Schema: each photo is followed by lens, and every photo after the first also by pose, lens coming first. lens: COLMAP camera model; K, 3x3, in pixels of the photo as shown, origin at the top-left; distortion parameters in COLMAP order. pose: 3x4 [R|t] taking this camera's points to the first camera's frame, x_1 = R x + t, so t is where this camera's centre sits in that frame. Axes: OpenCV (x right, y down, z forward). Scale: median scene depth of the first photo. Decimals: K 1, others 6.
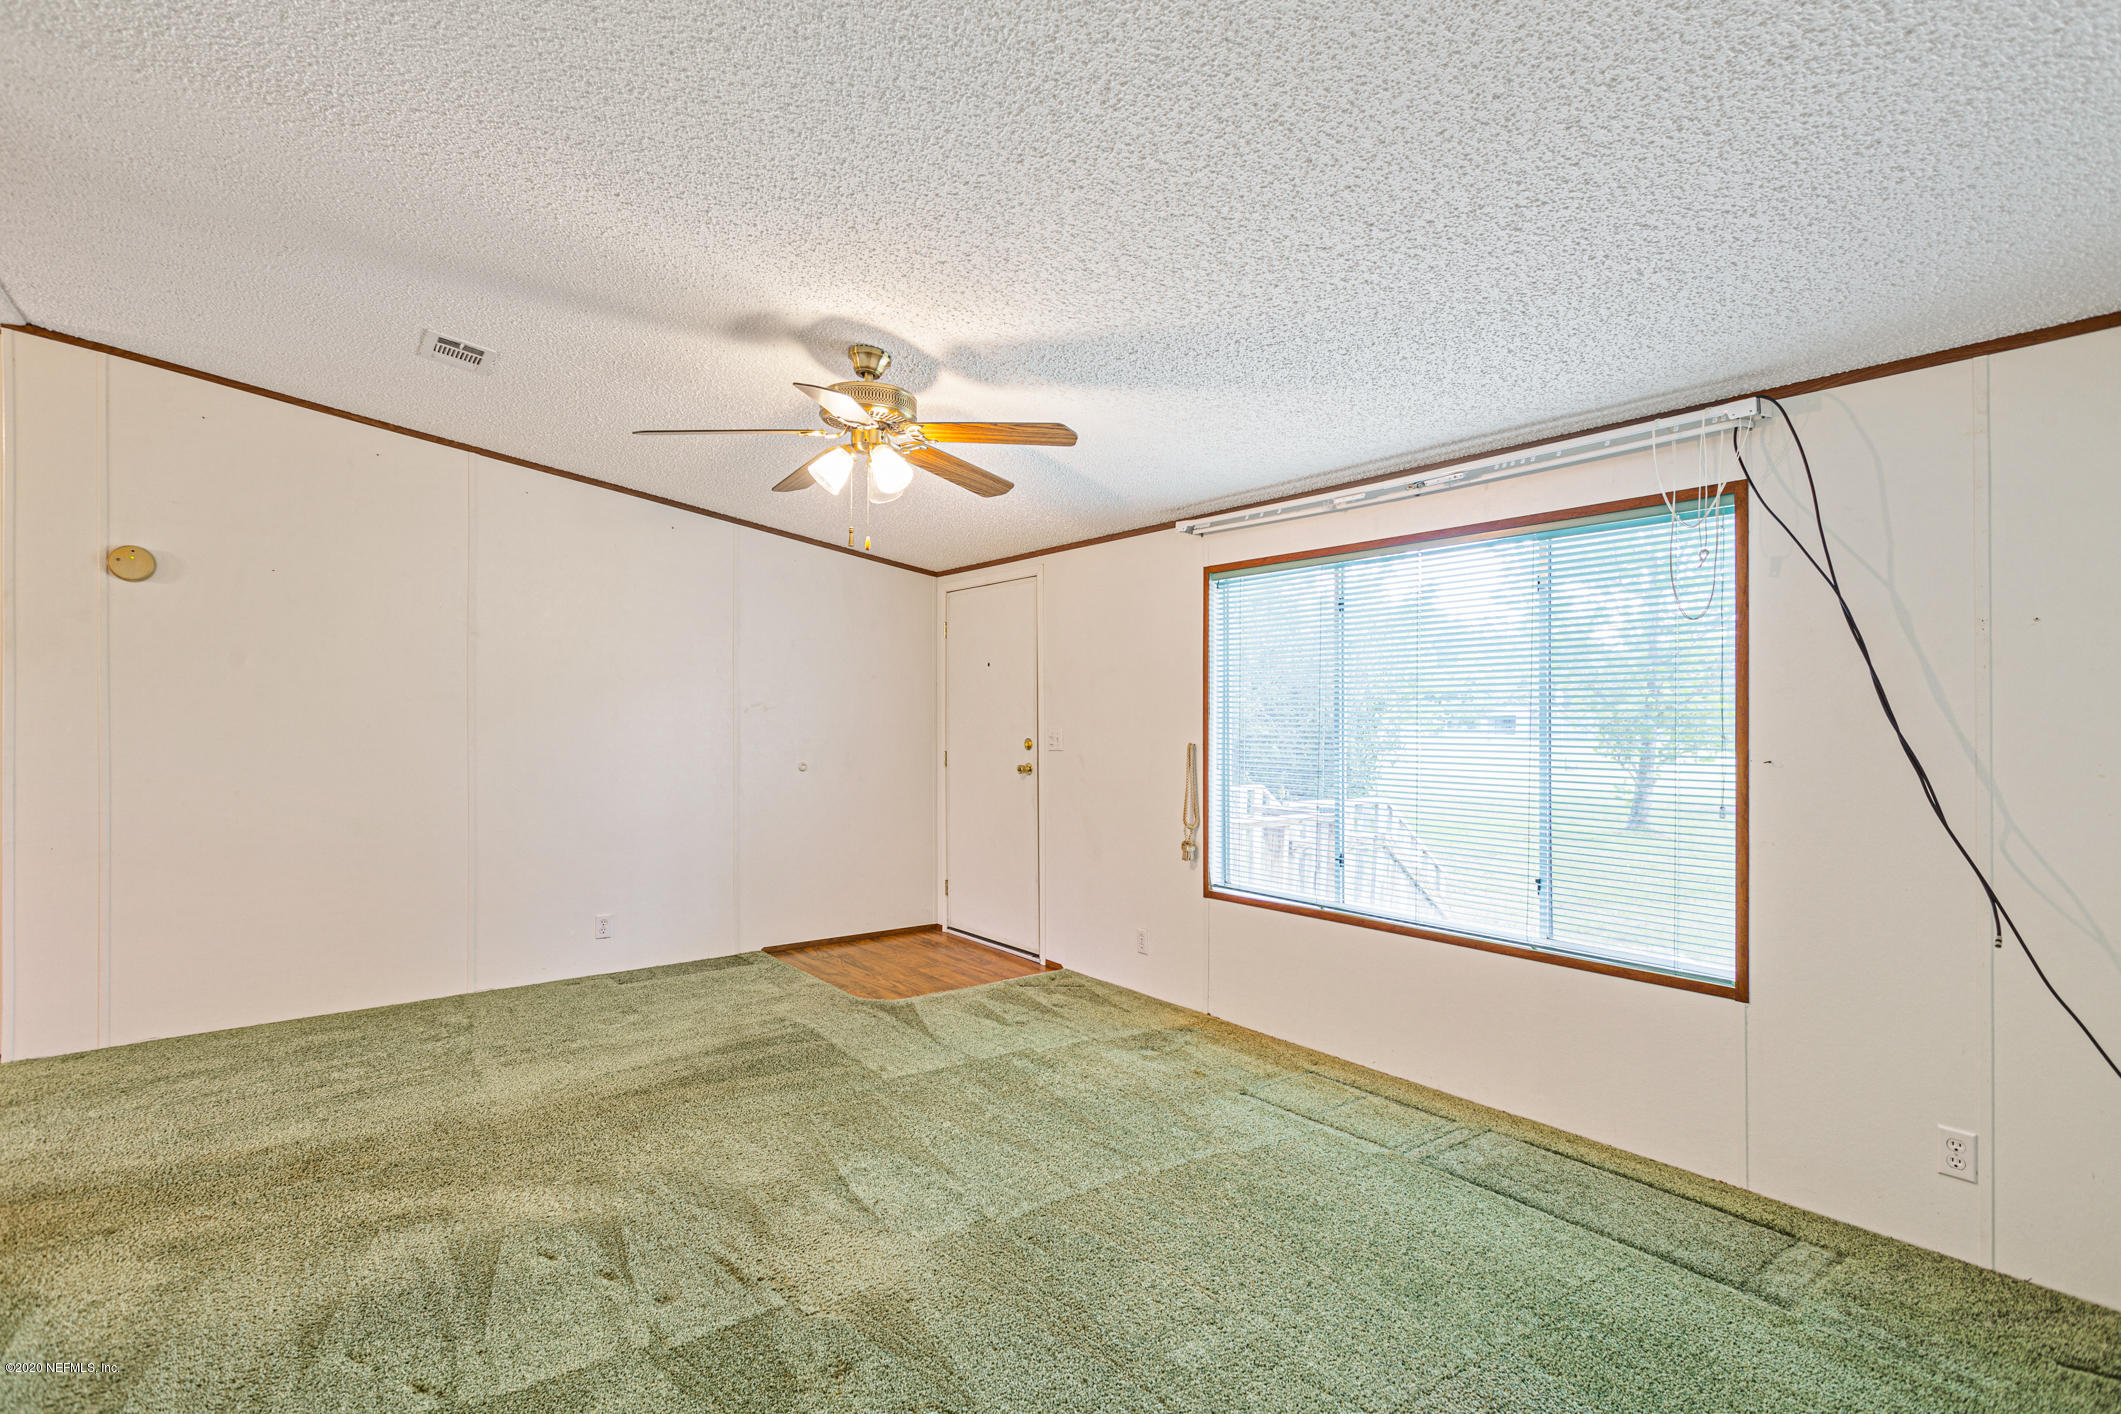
lens RADIAL K [[1028.3, 0, 1062.8], [0, 1028.3, 712.3], [0, 0, 1]] dist [-0.001338, 0.000598]
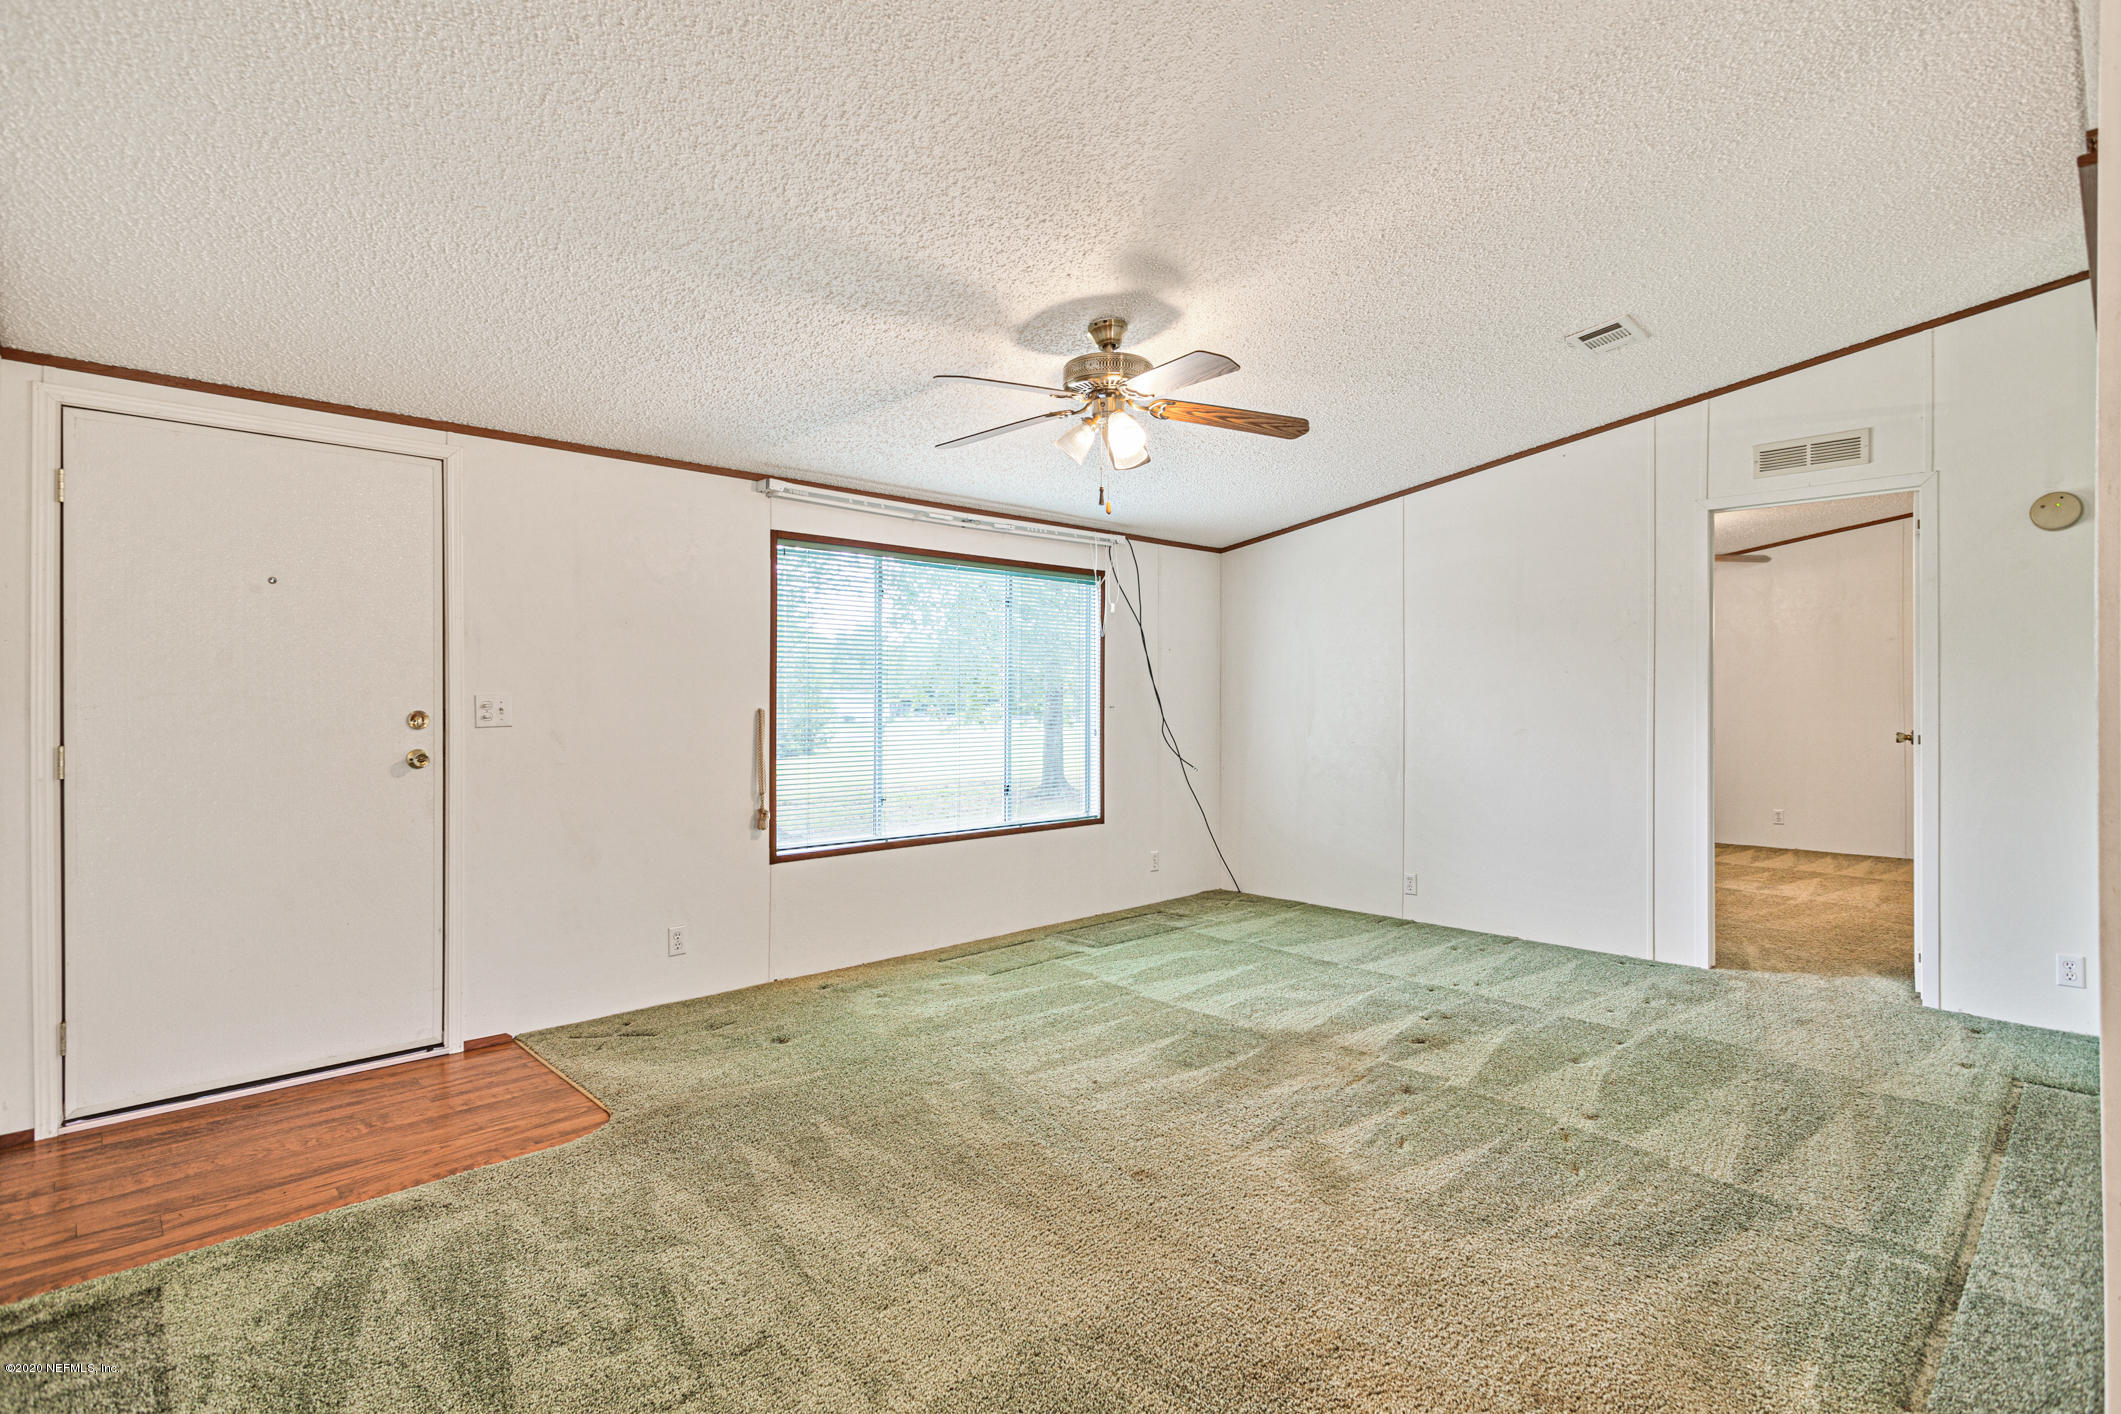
lens RADIAL K [[1028.3, 0, 1057.7], [0, 1028.3, 702.6], [0, 0, 1]] dist [-0.001338, 0.000598]
pose [[-0.105135, 0.002437, 0.994455, -0.878949], [0.000631, 0.999997, -0.002384, 0.027593], [-0.994458, 0.000376, -0.105136, 0.837352]]
